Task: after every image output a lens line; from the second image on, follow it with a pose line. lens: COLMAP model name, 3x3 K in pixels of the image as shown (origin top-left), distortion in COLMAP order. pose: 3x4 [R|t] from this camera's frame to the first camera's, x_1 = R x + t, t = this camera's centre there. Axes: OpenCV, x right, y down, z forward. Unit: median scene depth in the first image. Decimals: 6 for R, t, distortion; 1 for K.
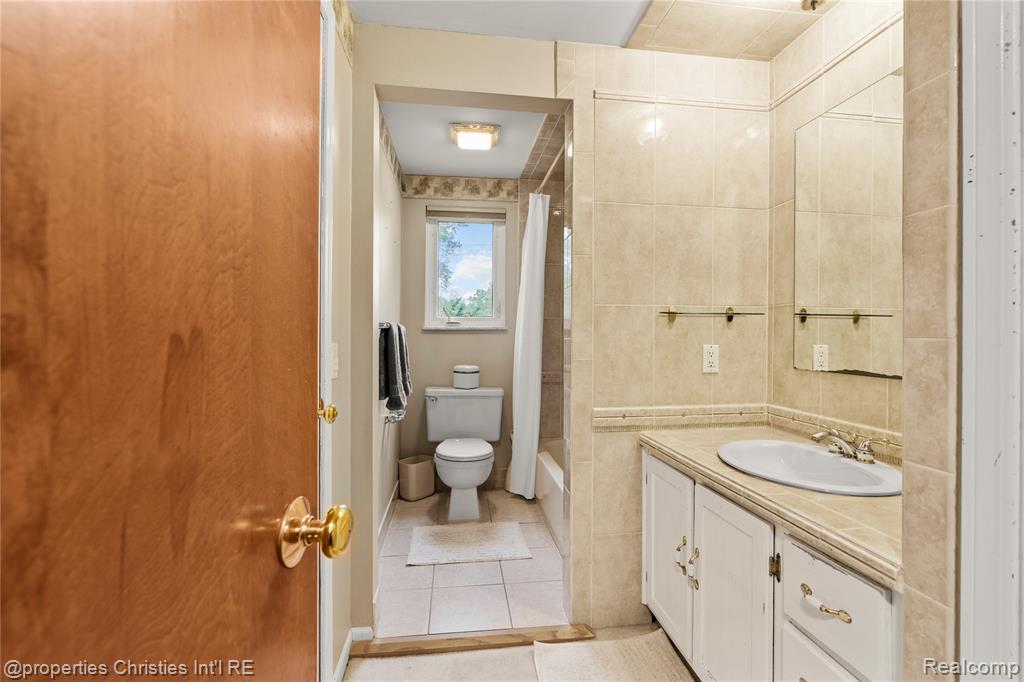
lens RADIAL K [[462.0, 0, 519.1], [0, 462.0, 336.1], [0, 0, 1]] dist [-0.013047, 0.005083]
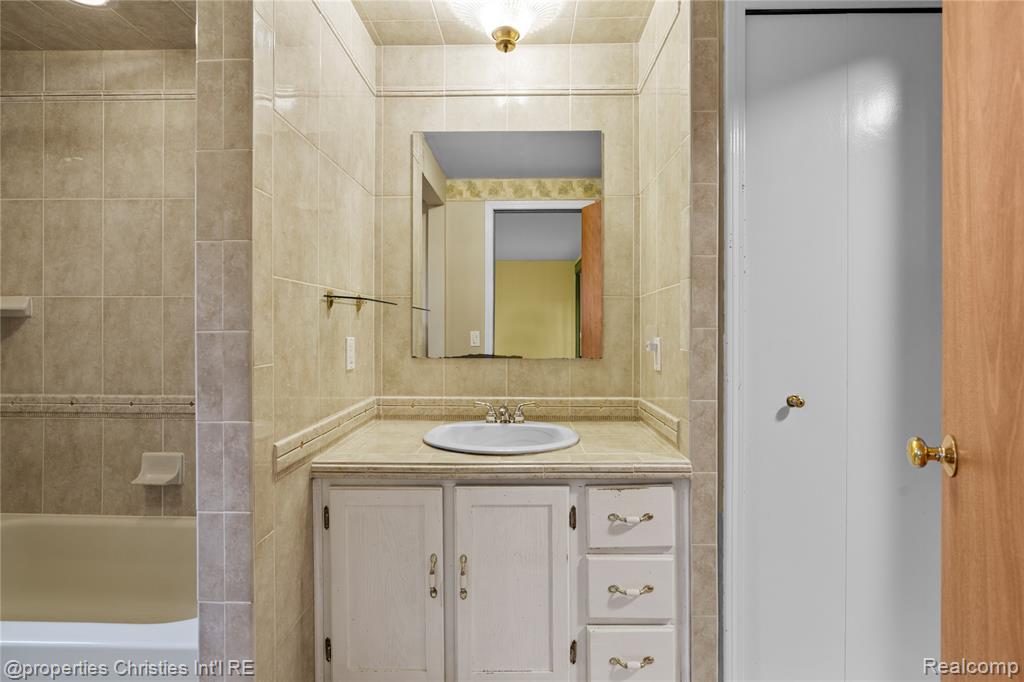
lens RADIAL K [[462.0, 0, 514.0], [0, 462.0, 331.5], [0, 0, 1]] dist [-0.013047, 0.005083]
pose [[0.154597, -0.009710, 0.987930, -0.225574], [0.001939, 0.999953, 0.009525, 0.000382], [-0.987976, 0.000443, 0.154608, 0.331628]]
